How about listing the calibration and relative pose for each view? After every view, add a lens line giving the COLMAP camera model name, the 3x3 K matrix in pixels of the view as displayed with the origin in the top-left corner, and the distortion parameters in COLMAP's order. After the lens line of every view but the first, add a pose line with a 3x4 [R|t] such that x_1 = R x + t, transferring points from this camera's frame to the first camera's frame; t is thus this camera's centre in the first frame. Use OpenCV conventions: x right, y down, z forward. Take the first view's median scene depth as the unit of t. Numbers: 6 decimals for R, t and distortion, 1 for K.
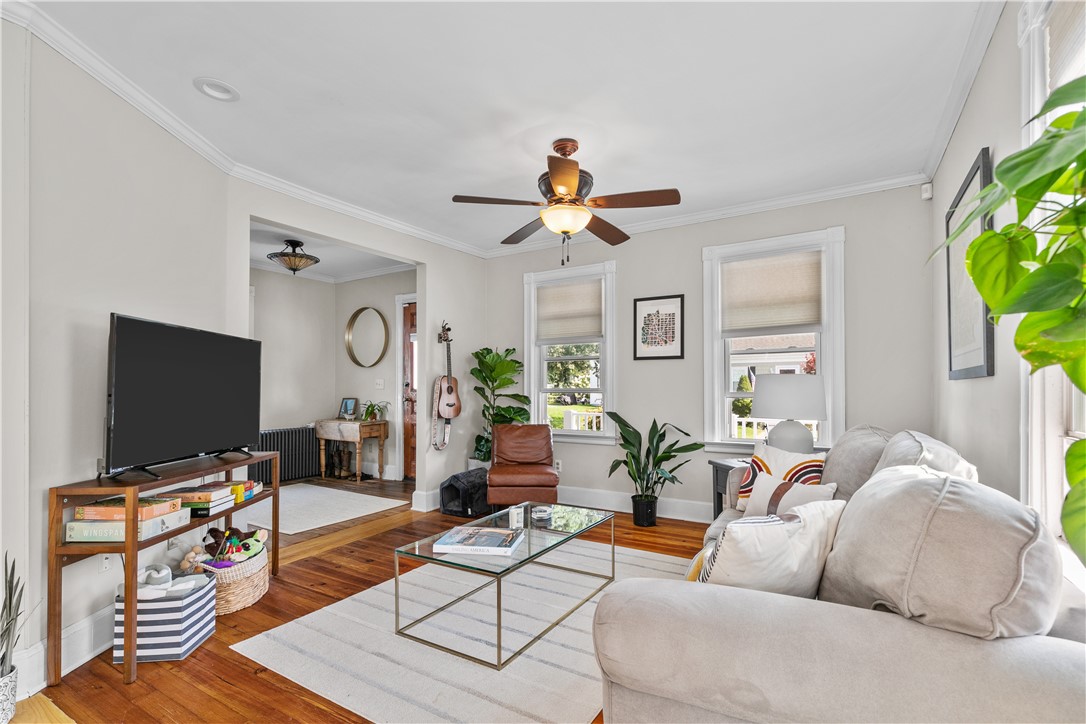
lens RADIAL K [[501.8, 0, 538.7], [0, 501.8, 379.2], [0, 0, 1]] dist [0.004889, -0.000093]
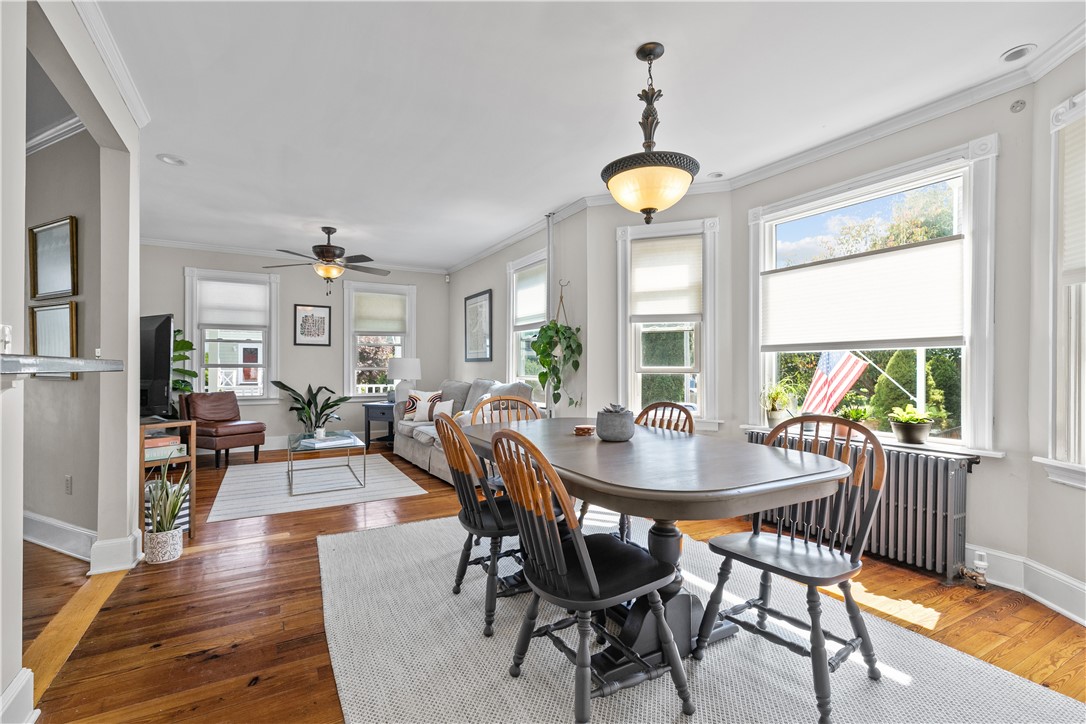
lens RADIAL K [[501.8, 0, 542.0], [0, 501.8, 364.5], [0, 0, 1]] dist [0.004889, -0.000093]
pose [[0.487236, 0.006341, 0.873247, -0.788289], [-0.020460, 0.999782, 0.004156, -0.002926], [-0.873031, -0.019891, 0.487259, -0.382494]]
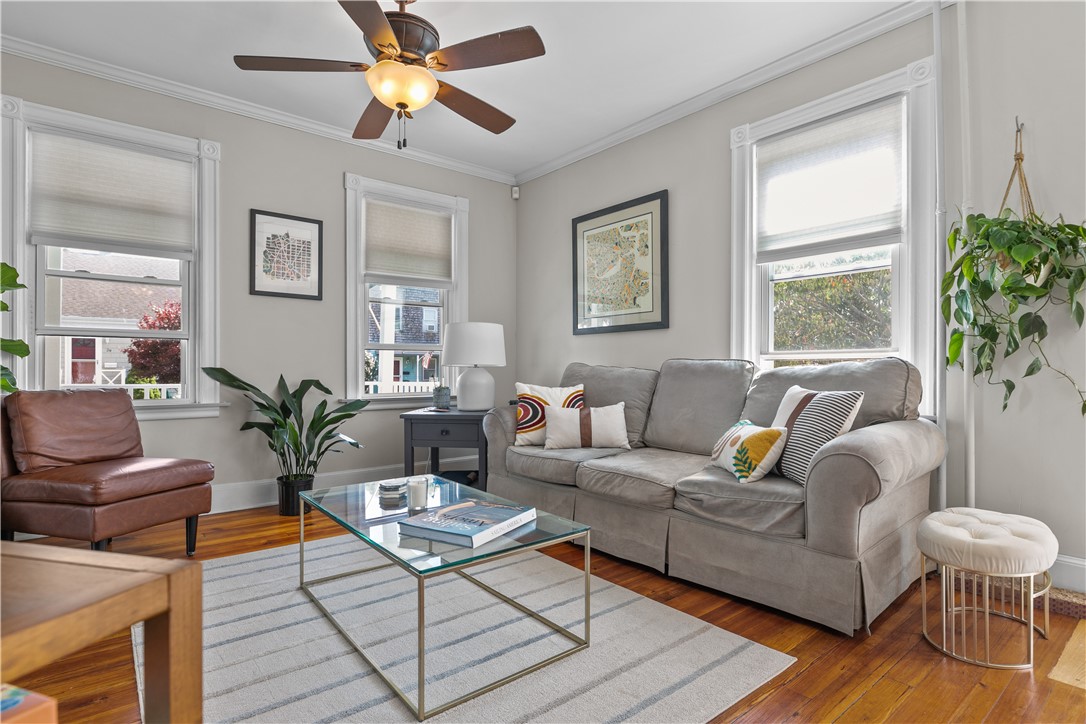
lens RADIAL K [[558.5, 0, 536.1], [0, 558.5, 366.4], [0, 0, 1]] dist [0.000647, 0.000371]
pose [[0.328957, 0.008084, 0.944310, -0.450191], [-0.020972, 0.999779, -0.001253, 0.060158], [-0.944112, -0.019392, 0.329054, 0.369508]]
